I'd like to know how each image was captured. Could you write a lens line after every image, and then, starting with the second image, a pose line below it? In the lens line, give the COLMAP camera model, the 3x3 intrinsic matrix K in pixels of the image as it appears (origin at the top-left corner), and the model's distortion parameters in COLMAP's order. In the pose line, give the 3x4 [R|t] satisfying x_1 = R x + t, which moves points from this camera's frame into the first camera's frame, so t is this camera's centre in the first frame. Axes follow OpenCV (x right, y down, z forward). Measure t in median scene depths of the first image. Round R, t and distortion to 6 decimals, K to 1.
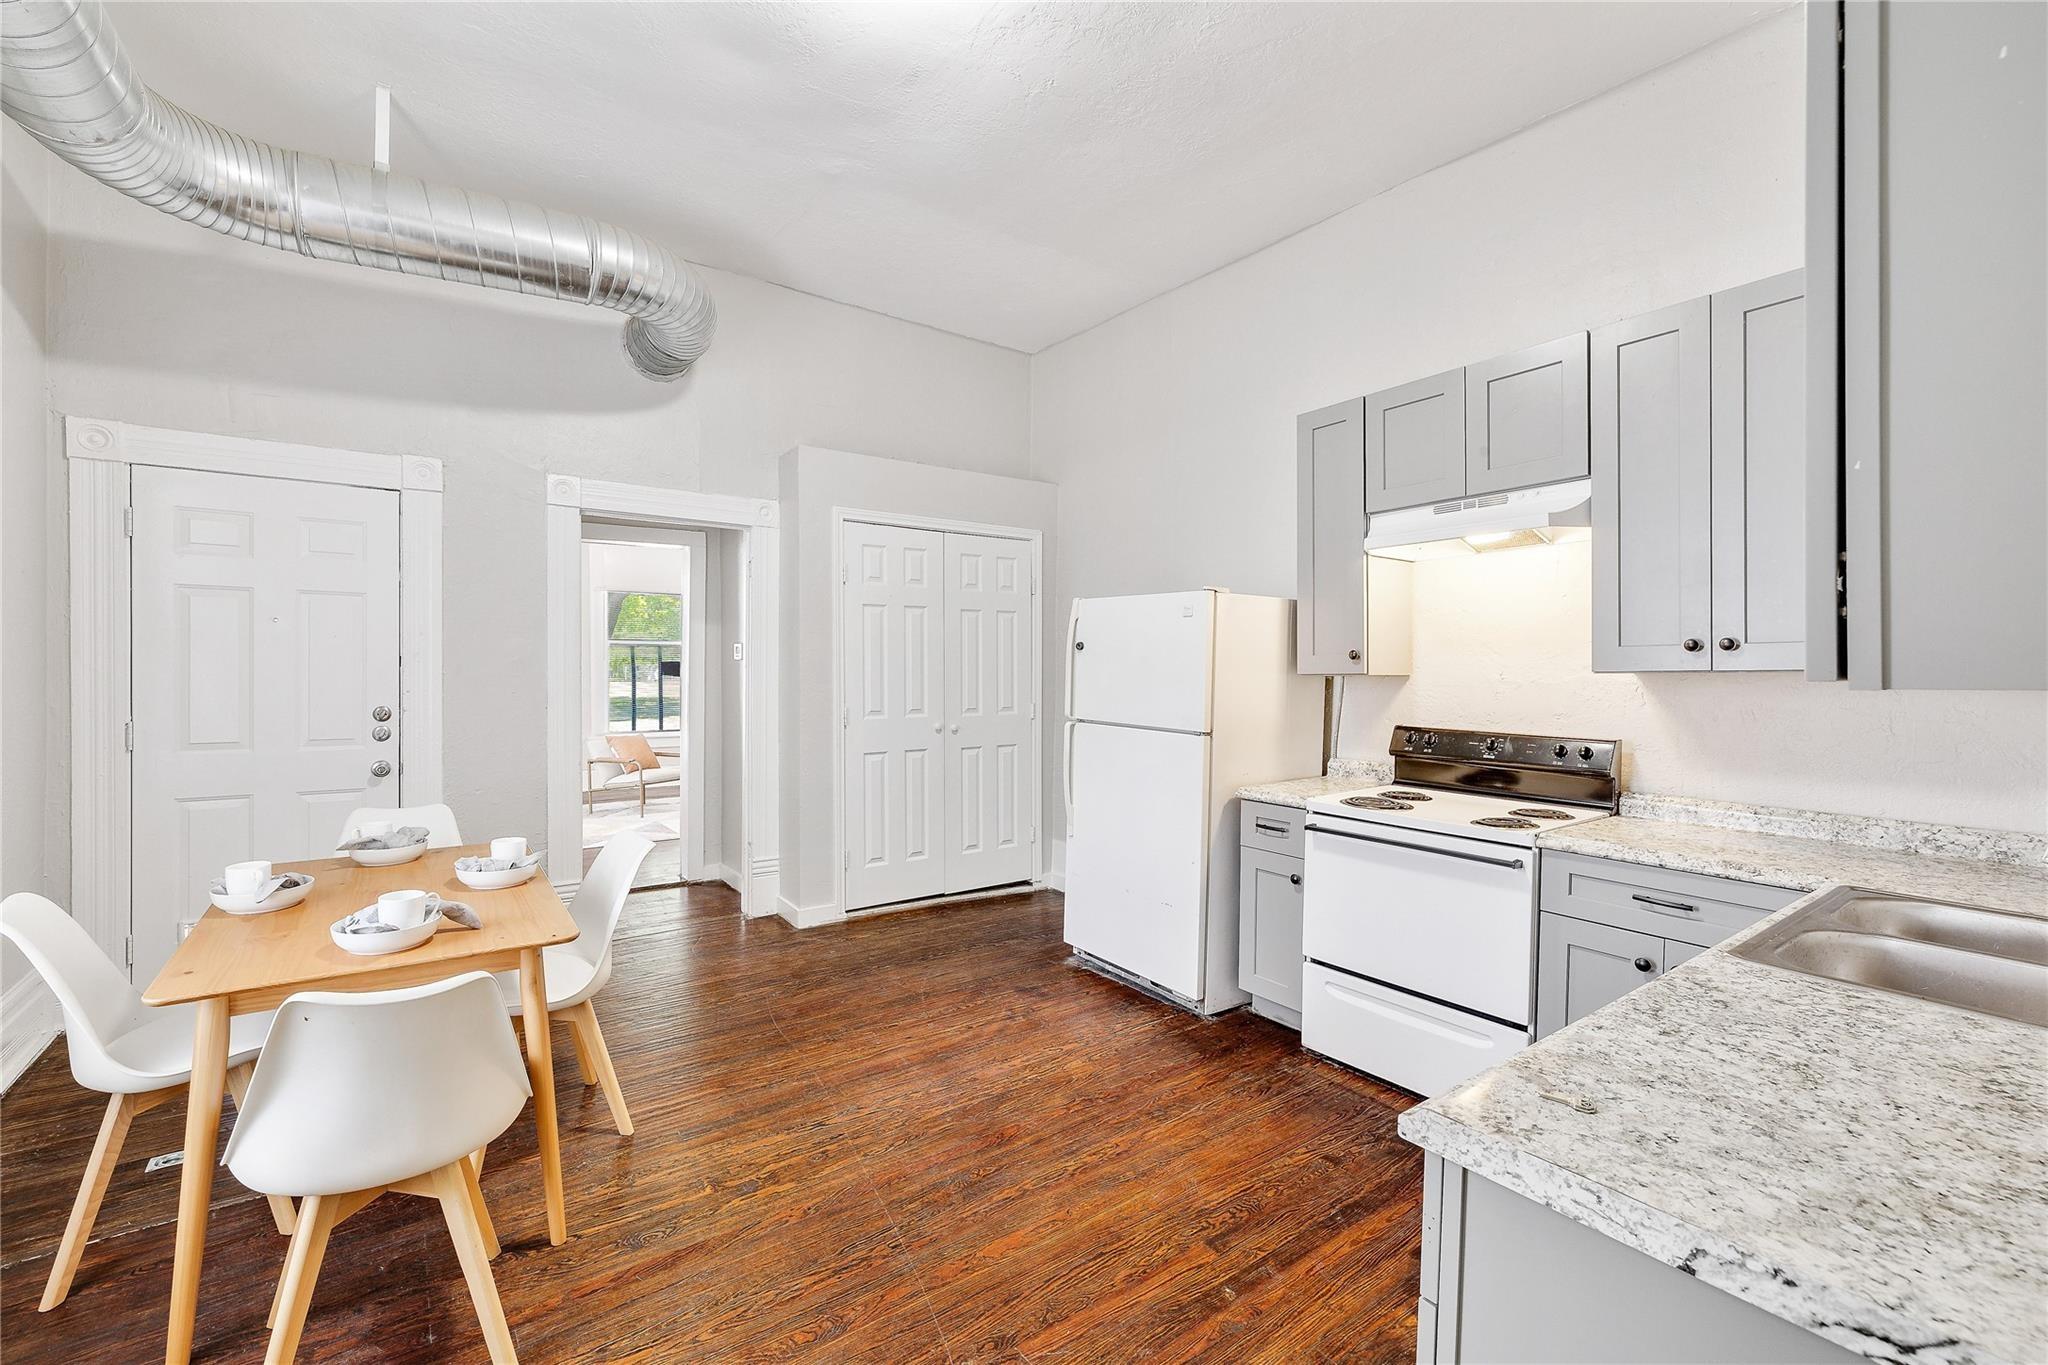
lens RADIAL K [[888.9, 0, 999.1], [0, 888.9, 669.2], [0, 0, 1]] dist [0.003755, 0.000484]
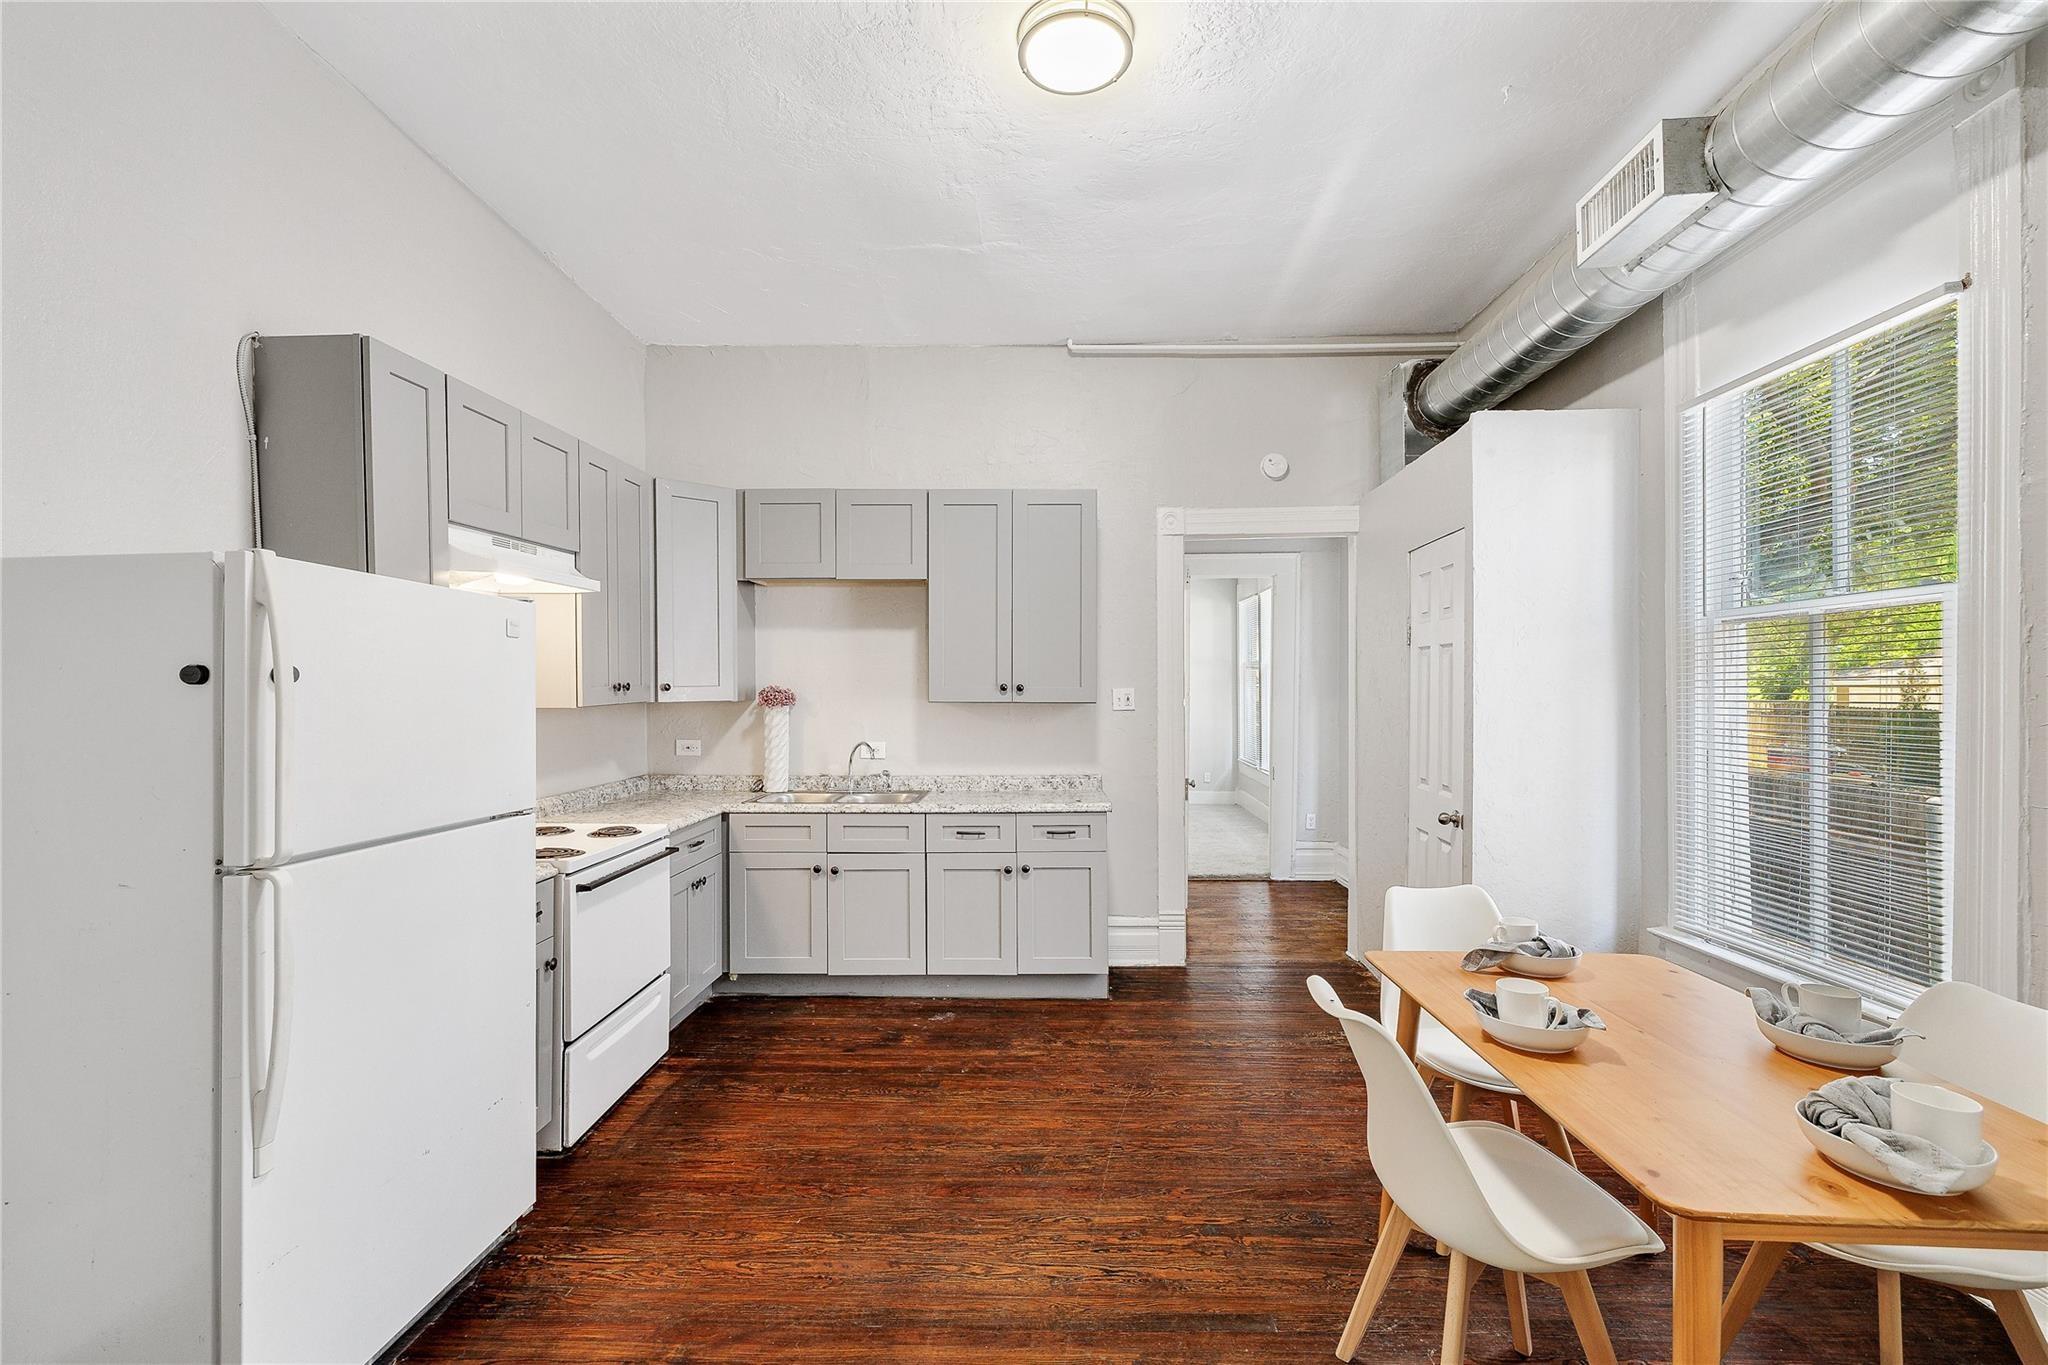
lens RADIAL K [[888.9, 0, 1019.5], [0, 888.9, 677.9], [0, 0, 1]] dist [0.003755, 0.000484]
pose [[-0.803724, -0.001097, 0.595001, -0.549105], [-0.000721, 0.999999, 0.000869, -0.036427], [-0.595002, 0.000269, -0.803724, 1.502921]]
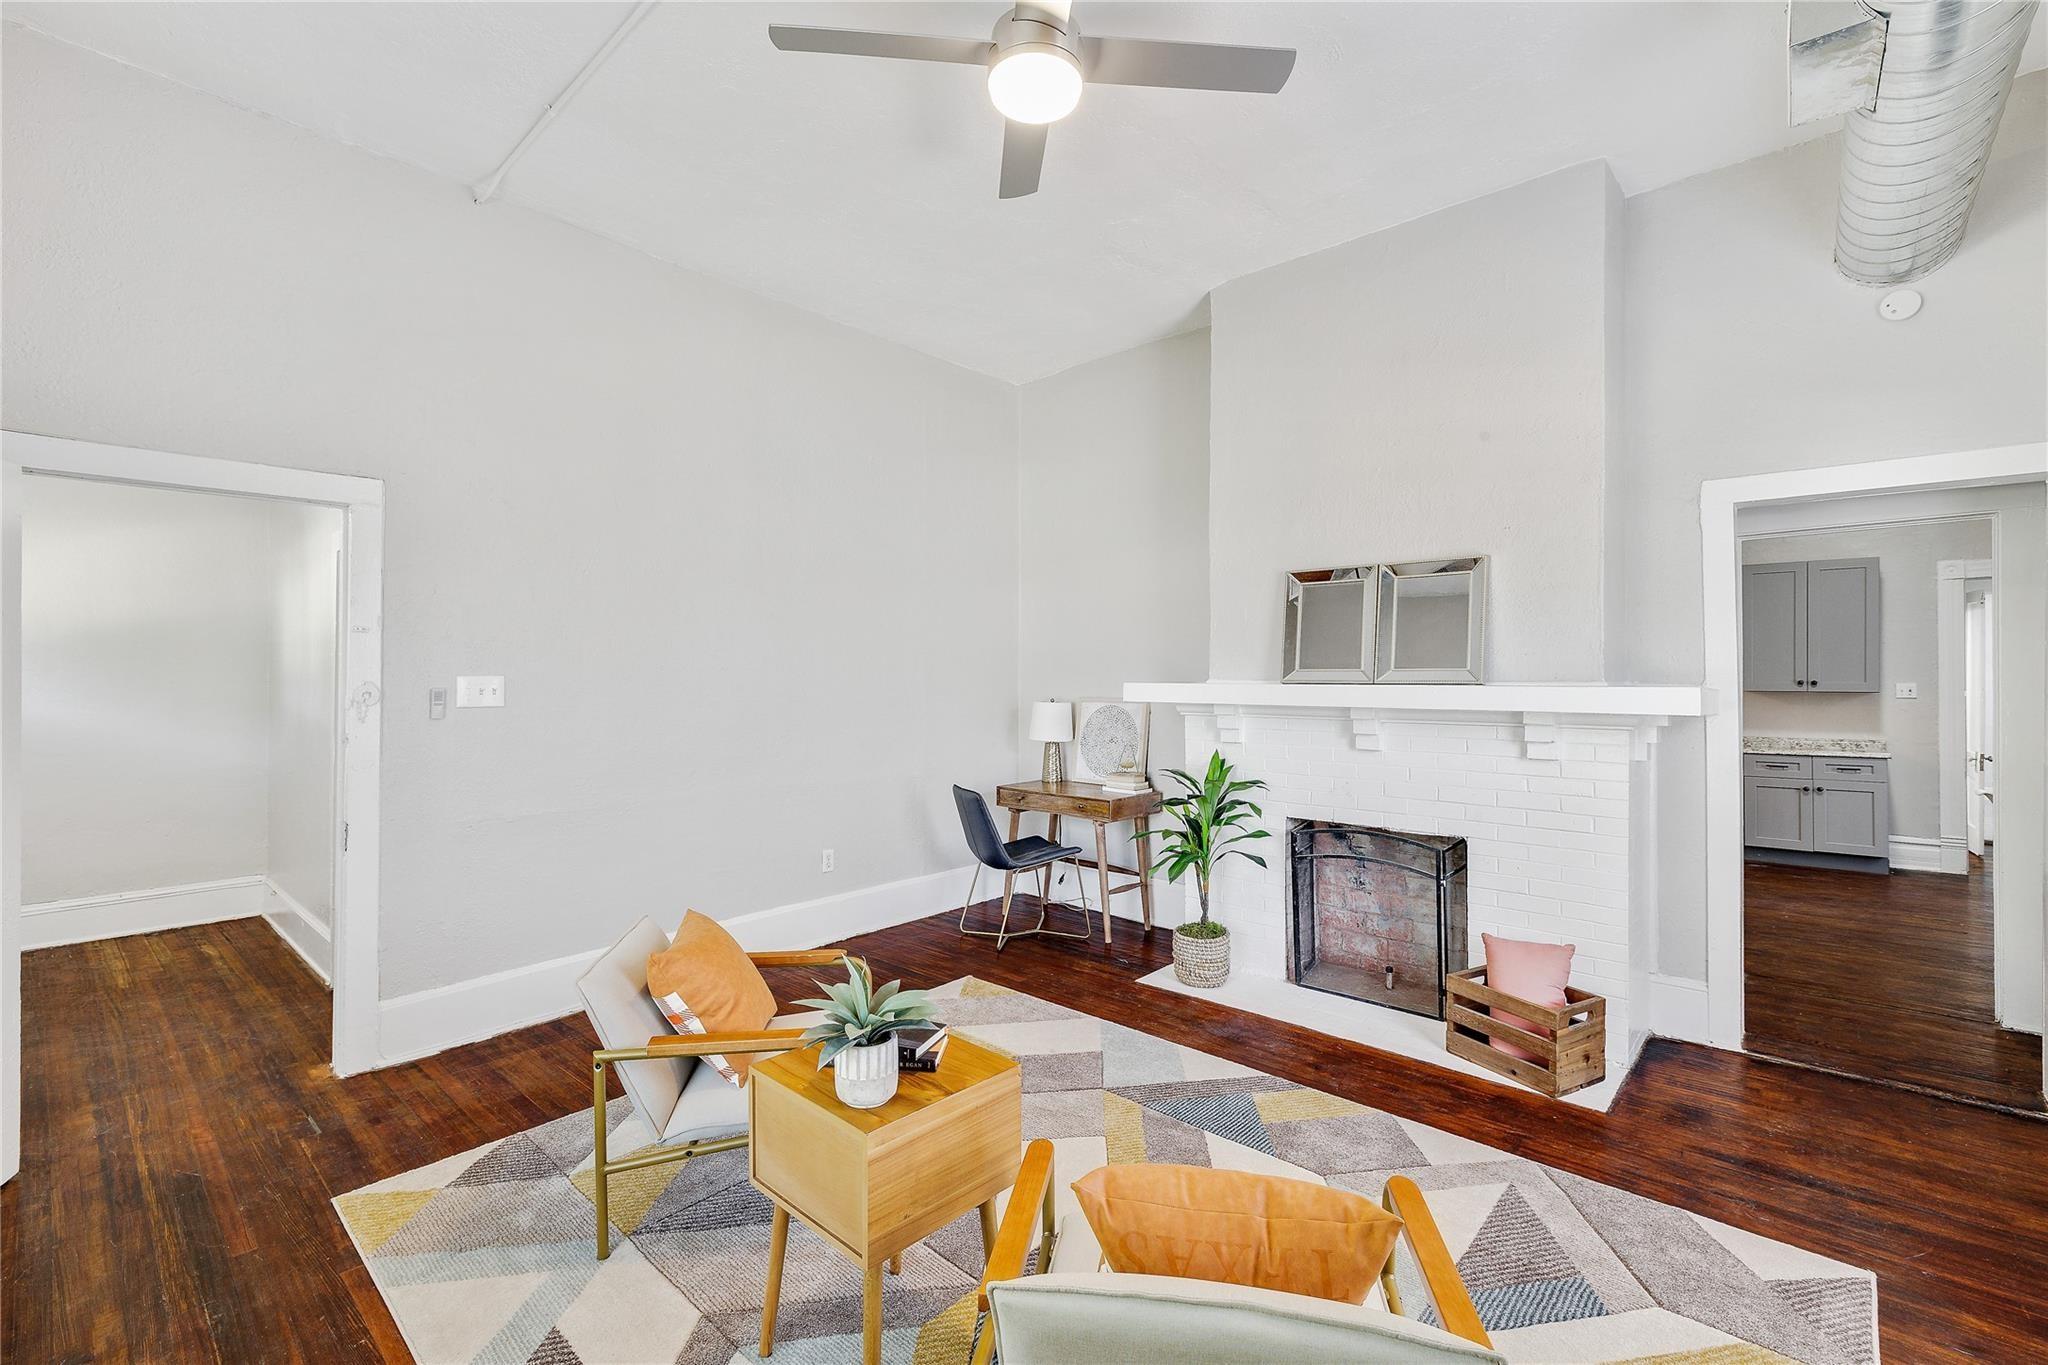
lens RADIAL K [[888.9, 0, 1017.2], [0, 888.9, 675.6], [0, 0, 1]] dist [0.003755, 0.000484]
pose [[-0.226624, 0.002114, 0.973980, -1.520665], [0.001458, 0.999997, -0.001831, -0.037408], [-0.973981, 0.001005, -0.226626, 2.942846]]
